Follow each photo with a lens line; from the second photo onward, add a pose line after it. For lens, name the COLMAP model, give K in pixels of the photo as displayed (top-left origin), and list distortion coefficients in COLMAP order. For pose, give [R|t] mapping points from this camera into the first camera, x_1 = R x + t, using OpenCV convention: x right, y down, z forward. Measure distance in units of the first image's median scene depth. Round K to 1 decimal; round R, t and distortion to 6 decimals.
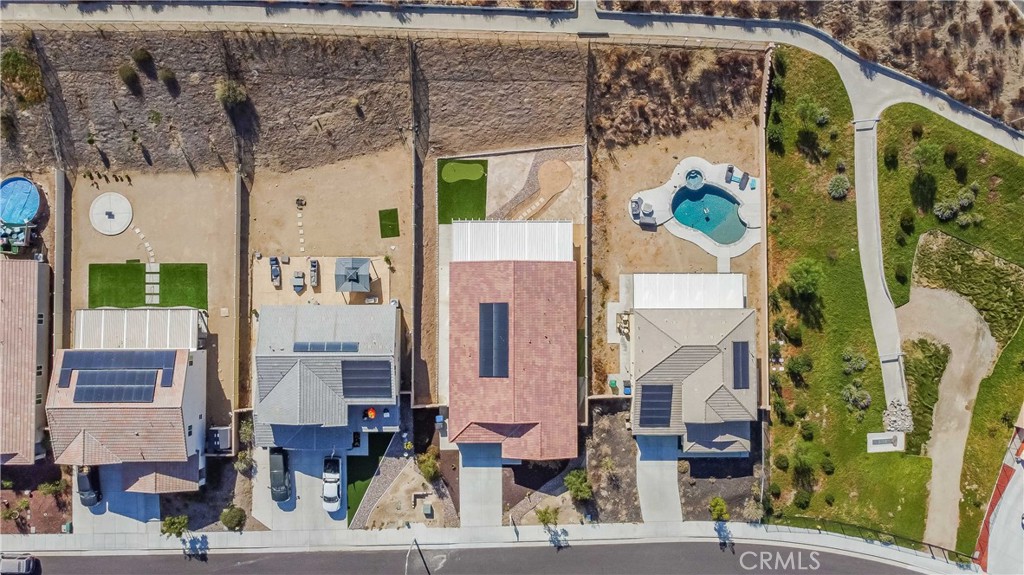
lens RADIAL K [[759.9, 0, 564.0], [0, 759.9, 302.6], [0, 0, 1]] dist [0.004482, -0.018975]
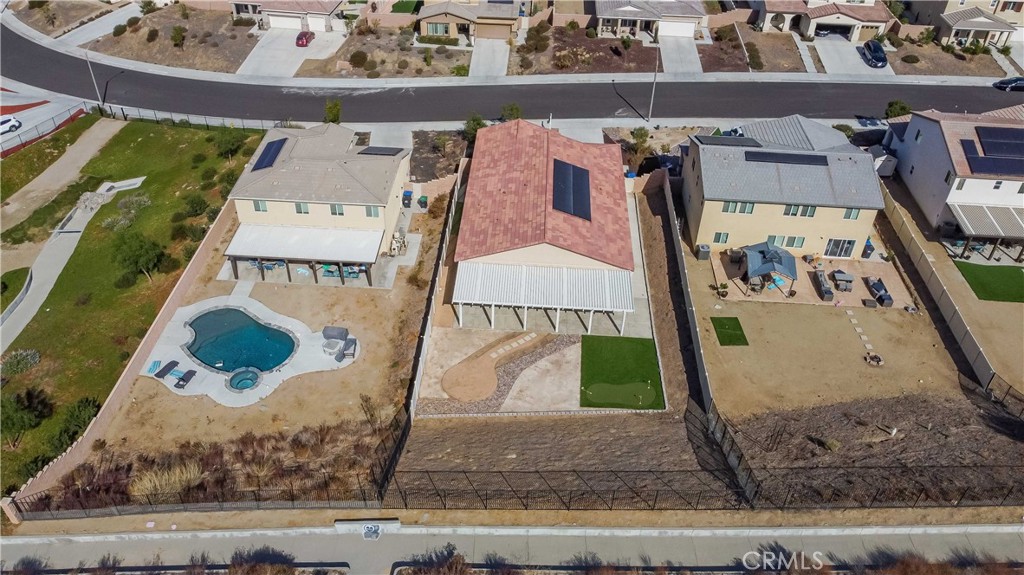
lens RADIAL K [[759.9, 0, 472.0], [0, 759.9, 302.7], [0, 0, 1]] dist [0.004482, -0.018975]
pose [[-0.992472, -0.120601, 0.021309, -0.019039], [0.092611, -0.625211, 0.774942, -0.606896], [-0.080136, 0.771082, 0.631673, 0.567397]]
